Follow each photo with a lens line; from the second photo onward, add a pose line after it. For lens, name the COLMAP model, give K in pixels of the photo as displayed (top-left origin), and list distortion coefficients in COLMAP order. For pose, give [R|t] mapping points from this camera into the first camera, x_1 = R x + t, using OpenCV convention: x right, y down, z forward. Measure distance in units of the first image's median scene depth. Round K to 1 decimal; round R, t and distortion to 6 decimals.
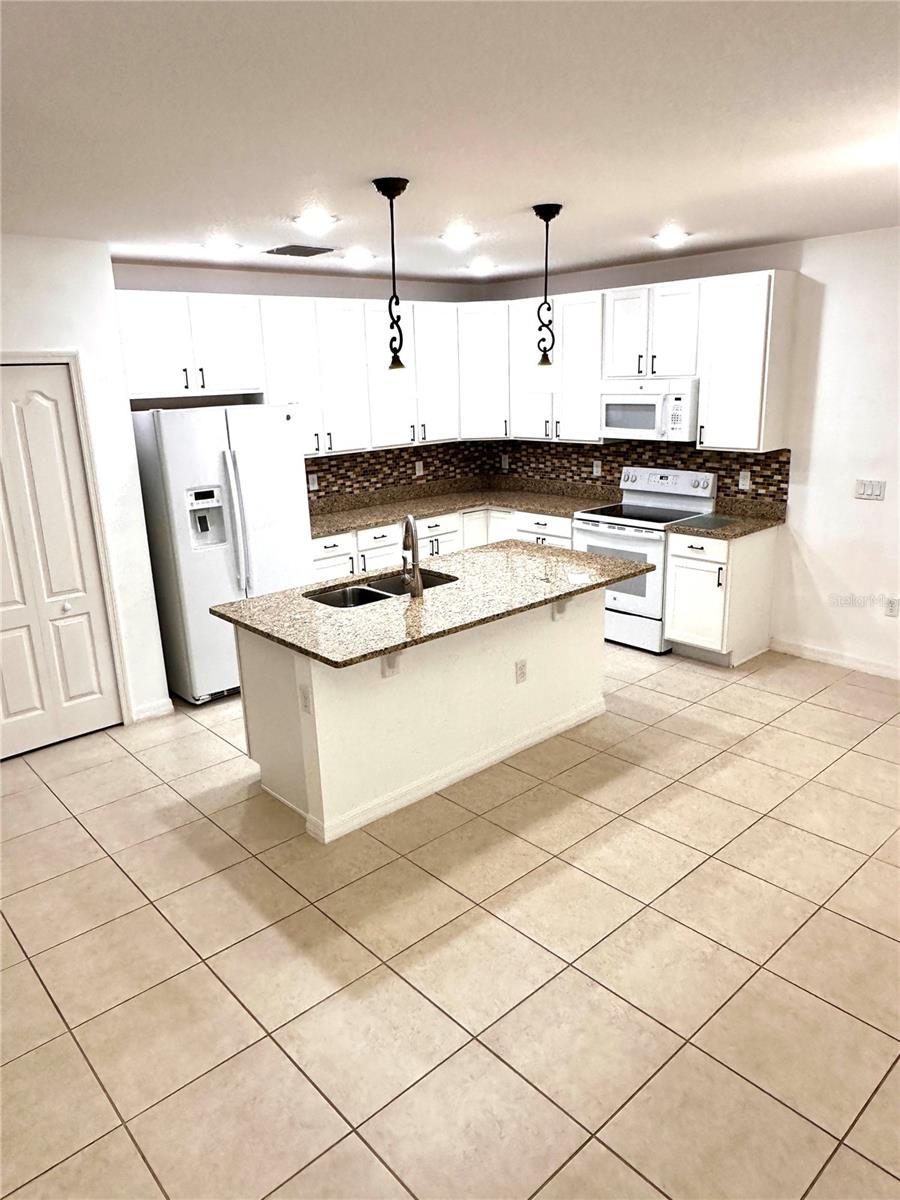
lens RADIAL K [[807.4, 0, 444.4], [0, 807.4, 600.0], [0, 0, 1]] dist [-0.005180, -0.000518]
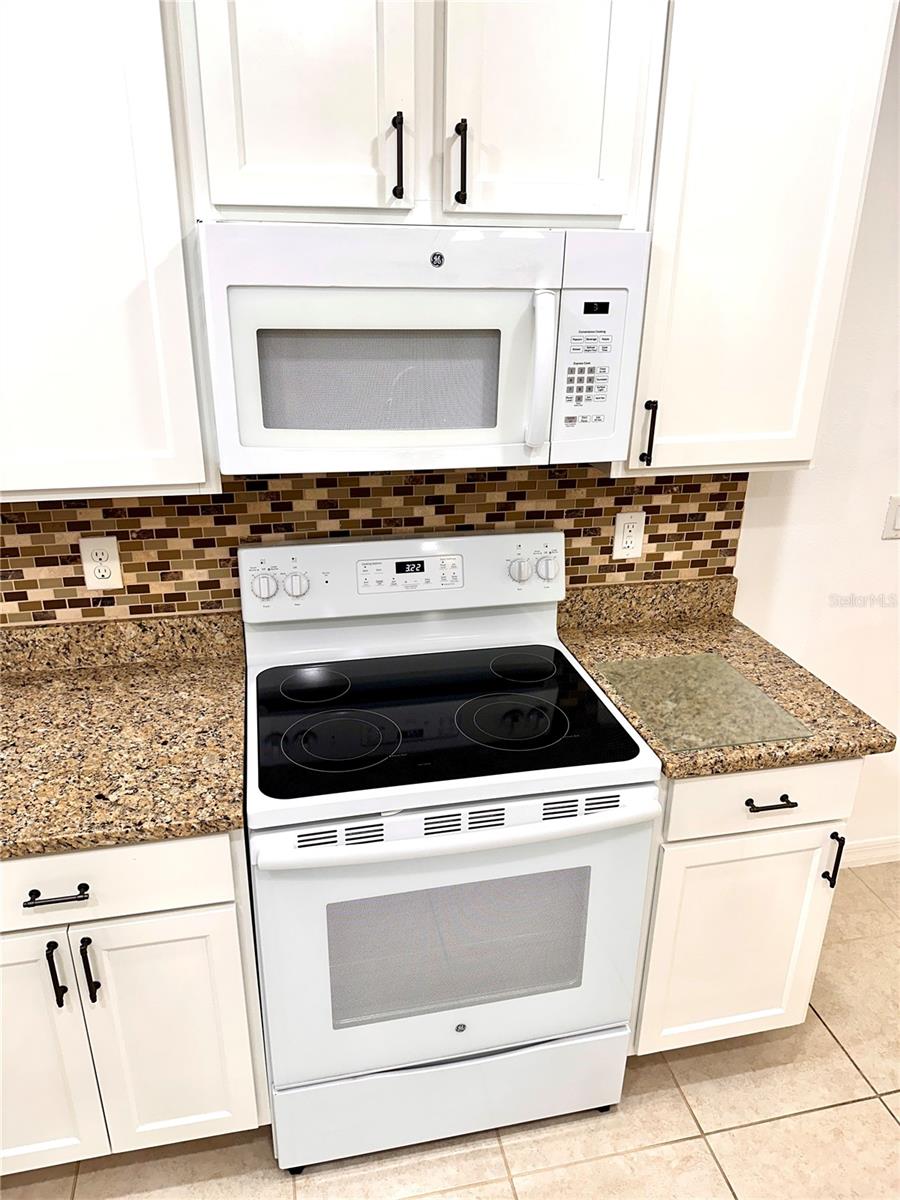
lens RADIAL K [[826.7, 0, 446.9], [0, 826.7, 611.3], [0, 0, 1]] dist [0.039673, -0.000400]
pose [[0.501564, -0.303382, 0.810181, 0.013608], [0.208730, 0.951265, 0.226993, -0.215342], [-0.839563, 0.055258, 0.540445, 0.854972]]
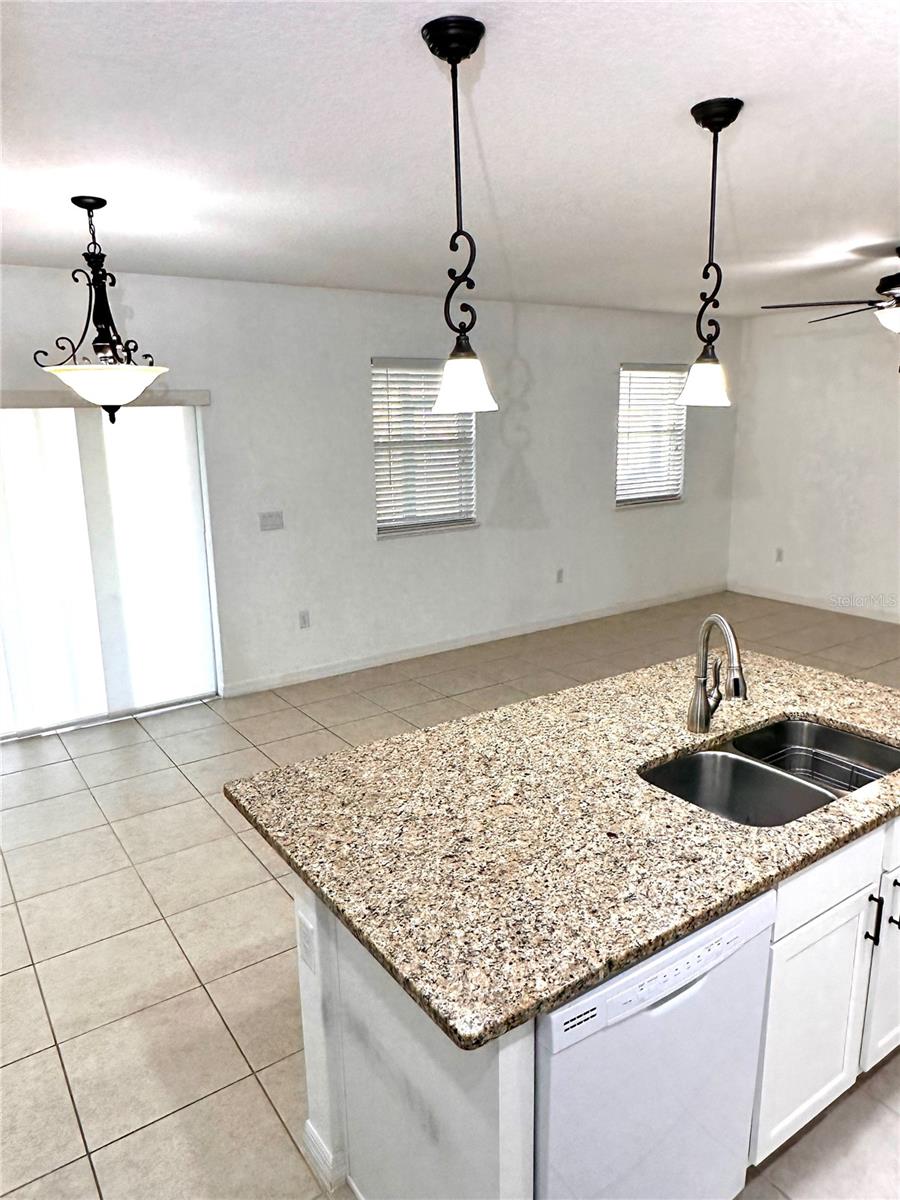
lens RADIAL K [[807.4, 0, 445.3], [0, 807.4, 600.4], [0, 0, 1]] dist [-0.005180, -0.000518]
pose [[-0.990672, 0.022308, 0.134429, 0.066174], [0.084907, 0.872652, 0.480905, -0.374288], [-0.106582, 0.487833, -0.866406, 1.402833]]
